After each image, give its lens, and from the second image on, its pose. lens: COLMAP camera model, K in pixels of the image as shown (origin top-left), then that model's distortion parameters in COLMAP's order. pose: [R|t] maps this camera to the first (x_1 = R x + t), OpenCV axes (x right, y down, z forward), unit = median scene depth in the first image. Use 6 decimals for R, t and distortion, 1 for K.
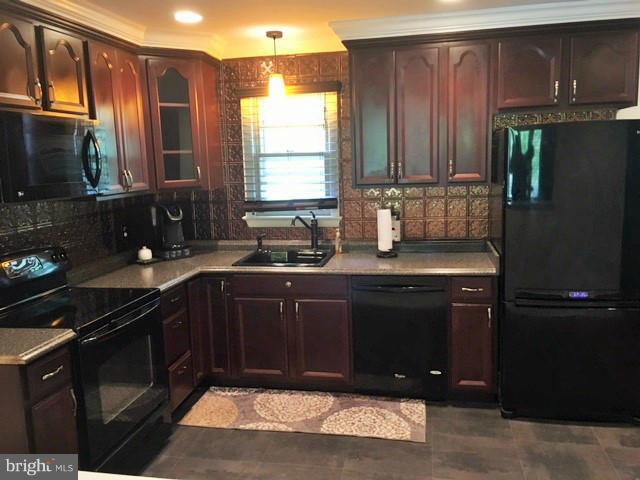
lens RADIAL K [[546.5, 0, 320.0], [0, 546.5, 240.0], [0, 0, 1]] dist [0.057776, 0.001785]
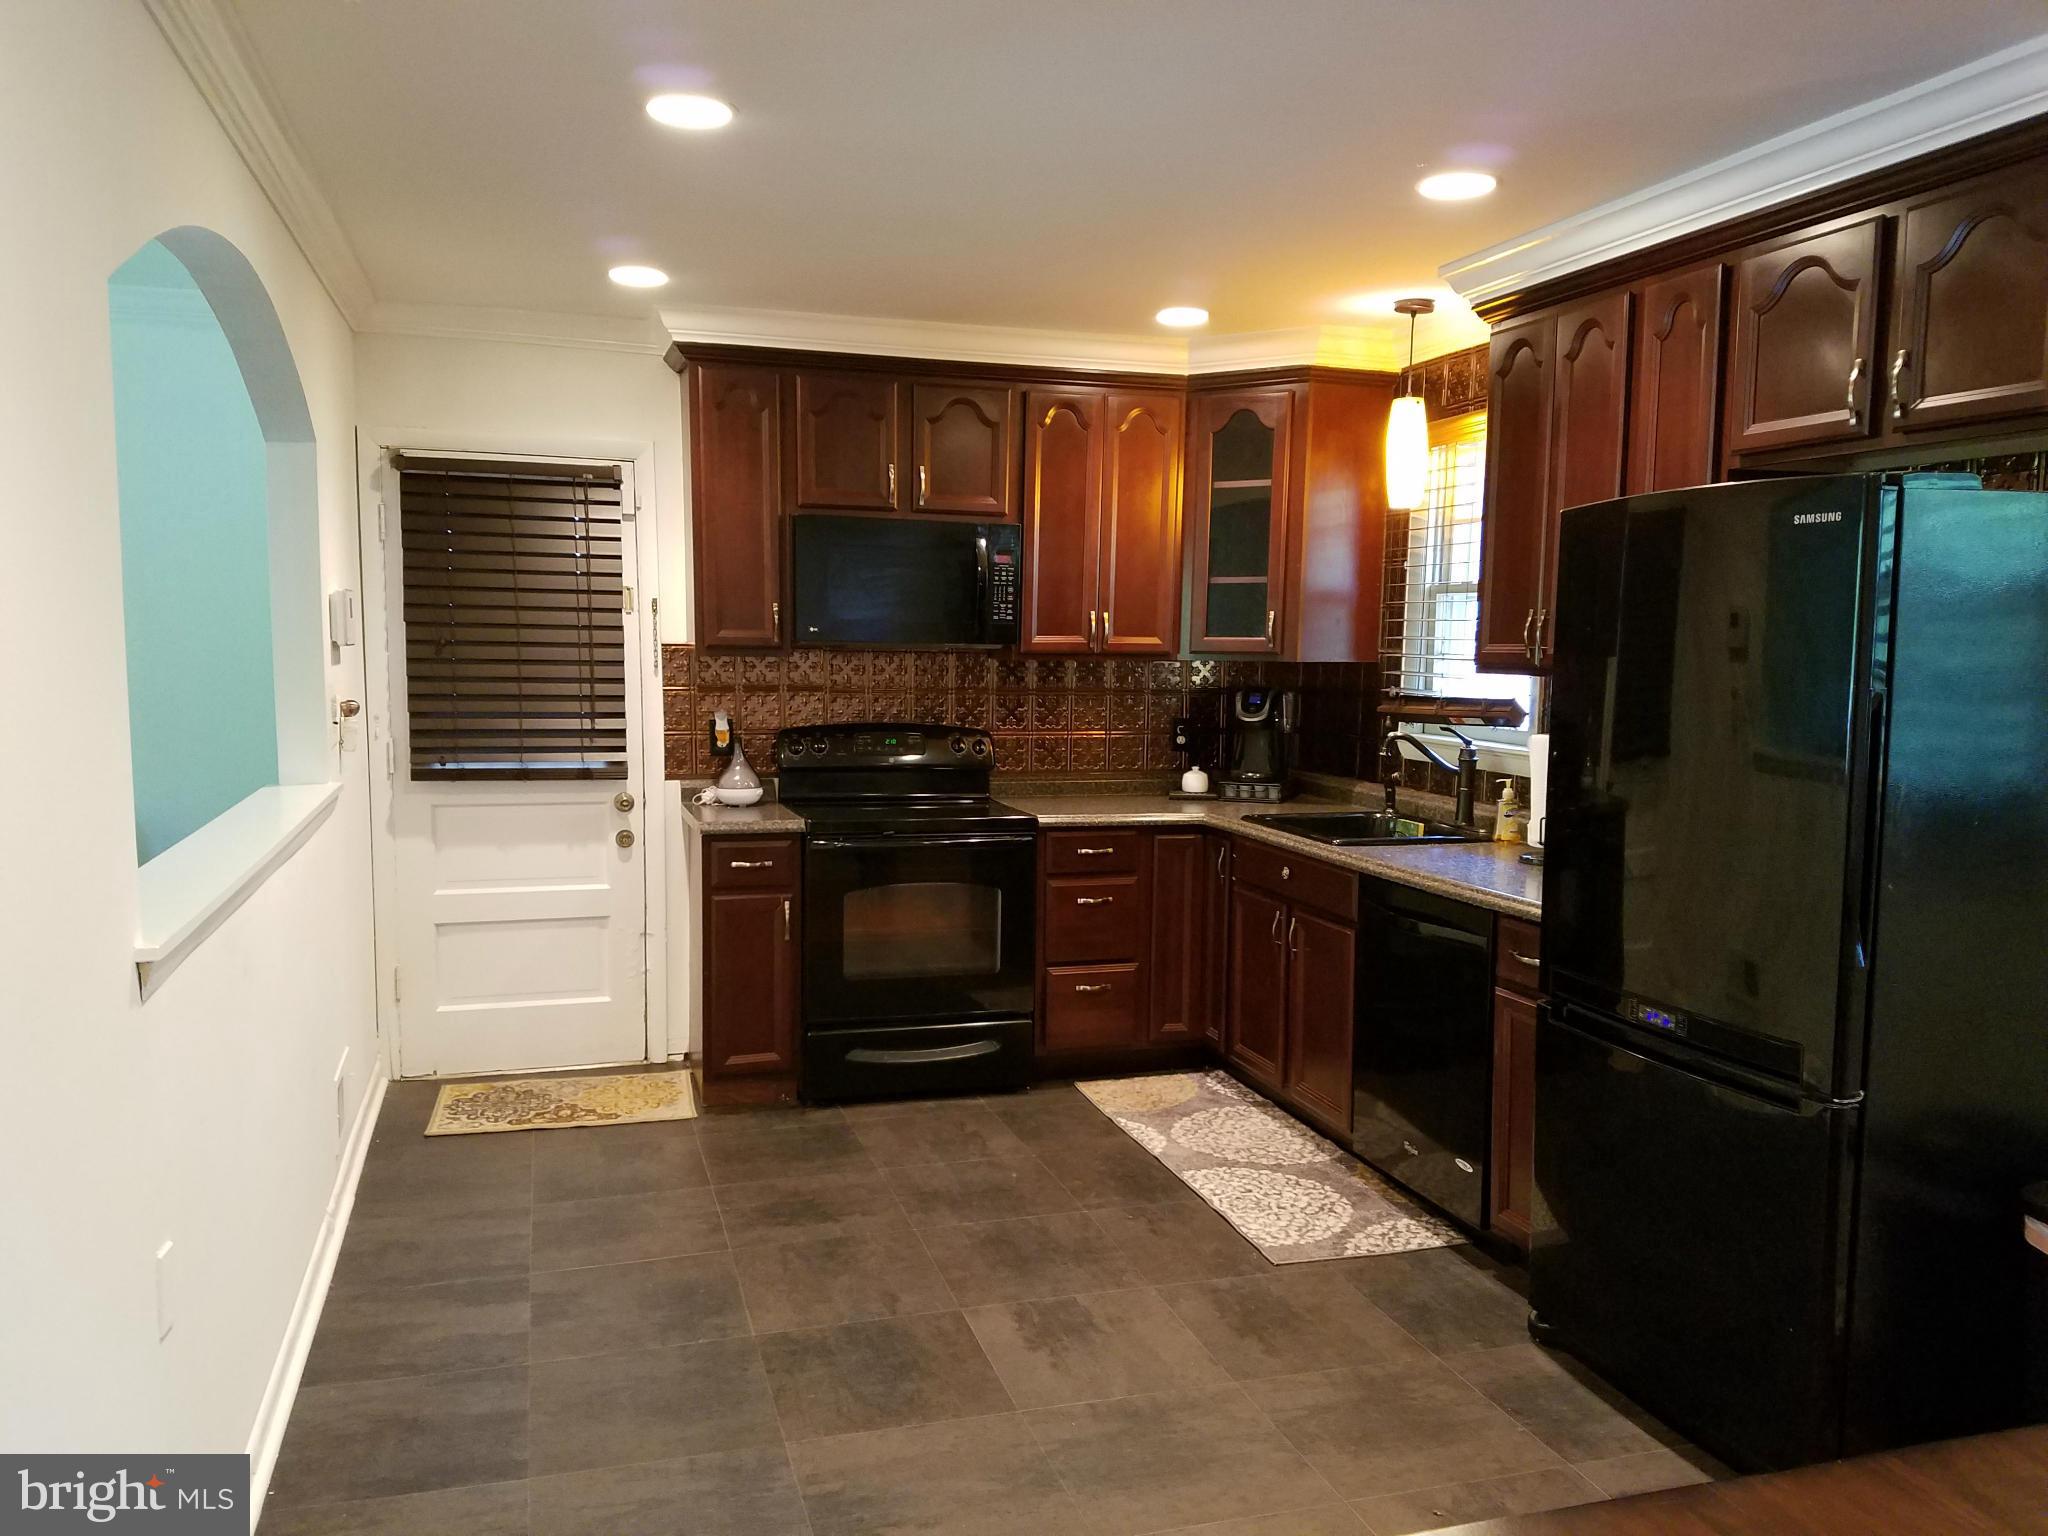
lens RADIAL K [[1748.8, 0, 1024.0], [0, 1748.8, 768.0], [0, 0, 1]] dist [0.057776, 0.001785]
pose [[0.412449, 0.104963, -0.904914, 1.162589], [-0.151633, 0.987393, 0.045418, -0.038403], [0.898273, 0.118482, 0.423165, 0.185370]]
